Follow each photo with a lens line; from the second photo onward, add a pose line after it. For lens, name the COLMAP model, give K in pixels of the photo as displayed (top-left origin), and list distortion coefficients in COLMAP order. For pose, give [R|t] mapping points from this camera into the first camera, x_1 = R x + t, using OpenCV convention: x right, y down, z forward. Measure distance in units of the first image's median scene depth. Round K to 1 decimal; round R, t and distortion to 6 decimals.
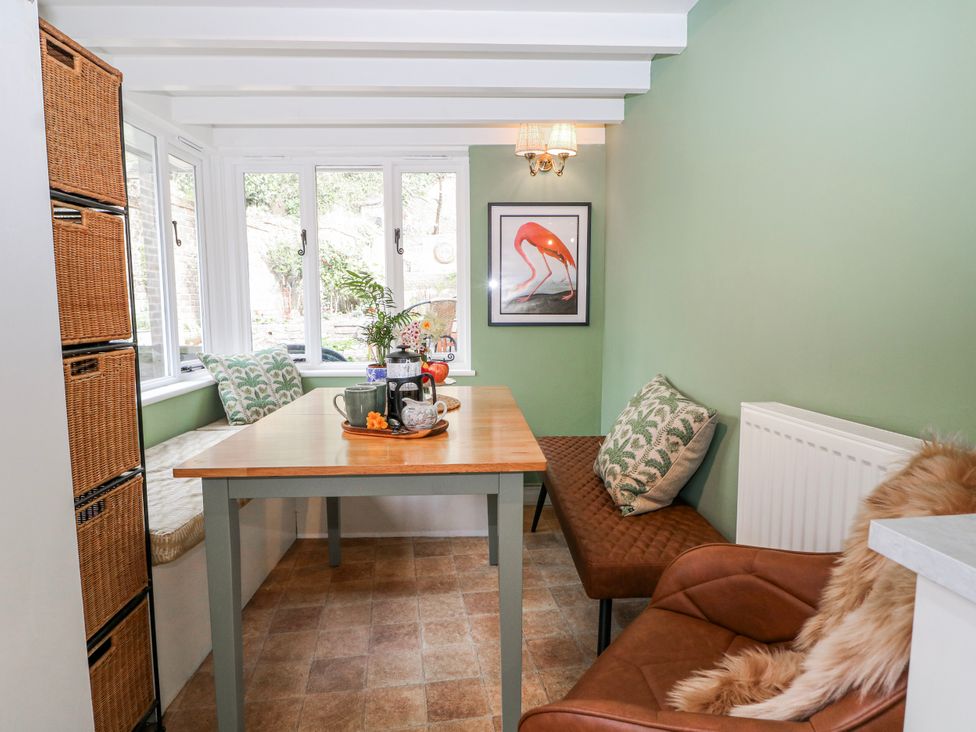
lens RADIAL K [[579.1, 0, 488.5], [0, 579.1, 364.6], [0, 0, 1]] dist [0.002918, -0.010350]
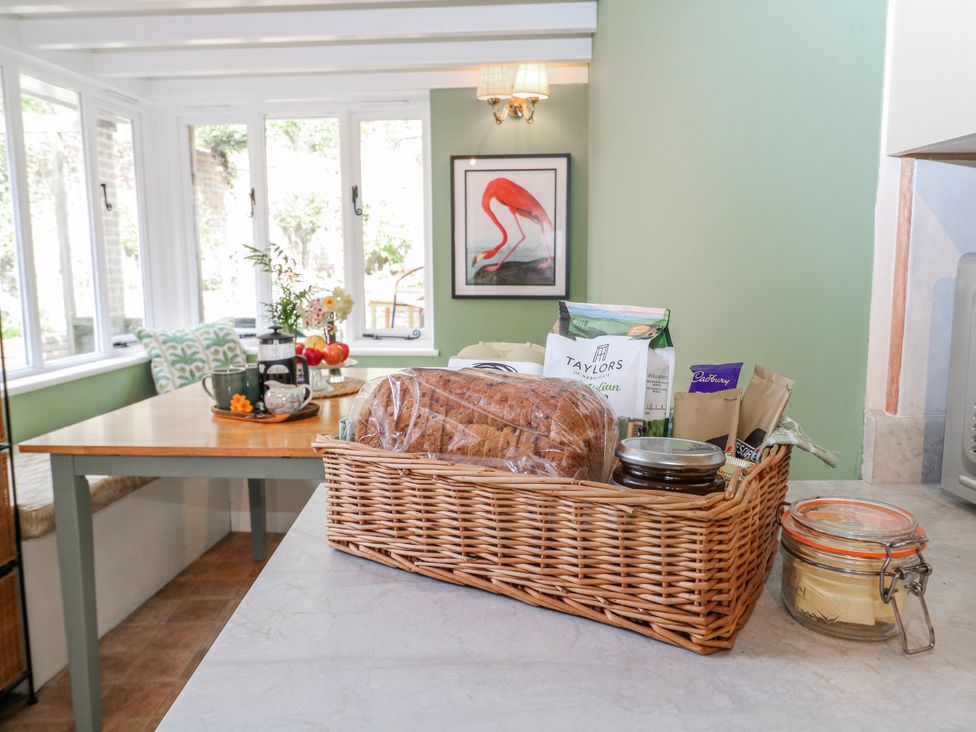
lens RADIAL K [[739.8, 0, 493.7], [0, 739.8, 359.4], [0, 0, 1]] dist [0.004297, -0.010892]
pose [[0.993290, 0.014864, -0.114694, 0.205413], [-0.011416, 0.999465, 0.030659, -0.011291], [0.115088, -0.029144, 0.992928, -0.101859]]
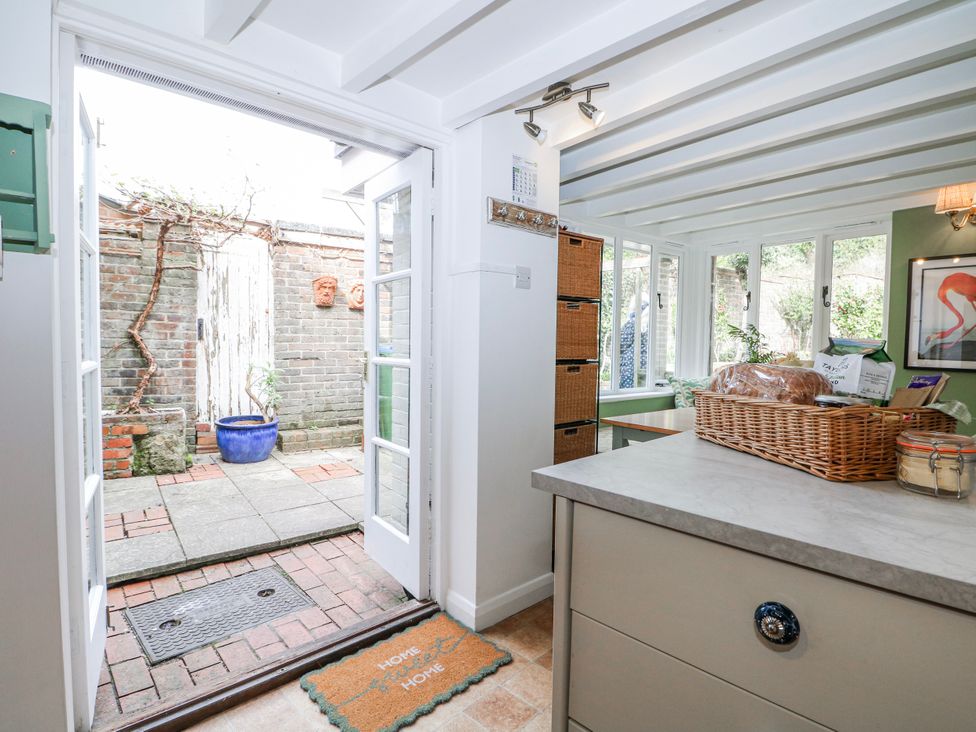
lens RADIAL K [[513.0, 0, 489.2], [0, 513.0, 361.6], [0, 0, 1]] dist [-0.000384, -0.012255]
pose [[0.596615, 0.045367, -0.801245, 0.331402], [-0.102296, 0.994556, -0.019858, 0.021053], [0.795982, 0.093811, 0.598007, -0.226877]]
